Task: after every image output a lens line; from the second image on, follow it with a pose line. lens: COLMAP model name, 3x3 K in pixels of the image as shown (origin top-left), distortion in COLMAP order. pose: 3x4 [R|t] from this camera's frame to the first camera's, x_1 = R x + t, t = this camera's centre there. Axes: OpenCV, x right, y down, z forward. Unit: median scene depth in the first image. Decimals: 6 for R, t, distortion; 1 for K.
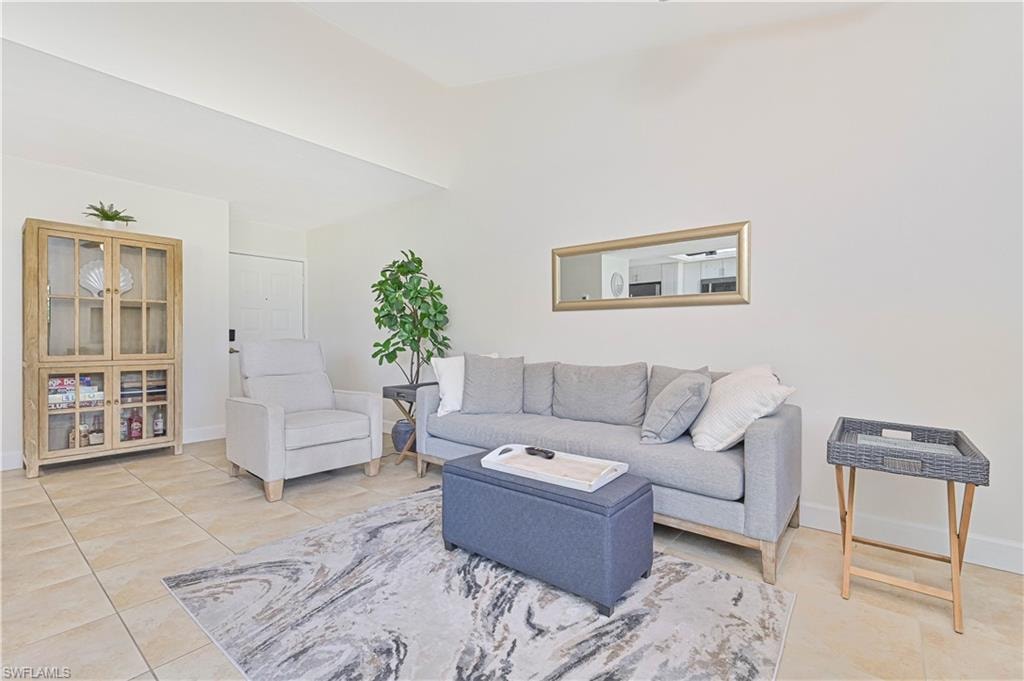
lens RADIAL K [[459.0, 0, 509.8], [0, 459.0, 335.7], [0, 0, 1]] dist [0.001483, 0.000380]
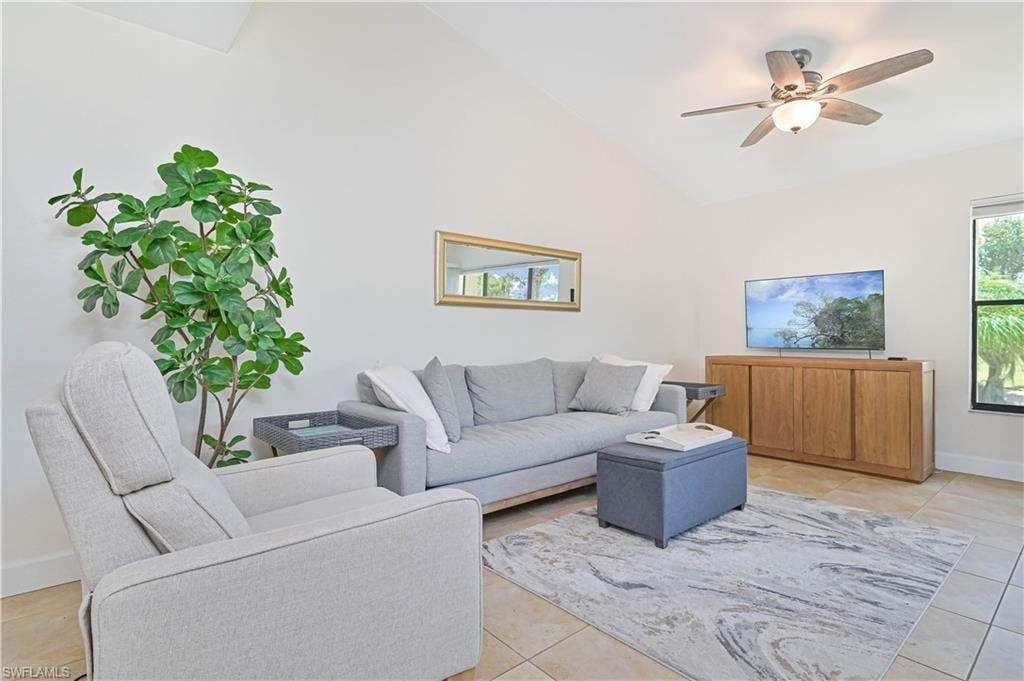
lens RADIAL K [[518.7, 0, 512.0], [0, 518.7, 340.5], [0, 0, 1]] dist [-0.001259, -0.000014]
pose [[0.163121, -0.004699, 0.986595, -1.450029], [-0.003113, 0.999981, 0.005277, 0.012493], [-0.986601, -0.003932, 0.163103, 1.280697]]
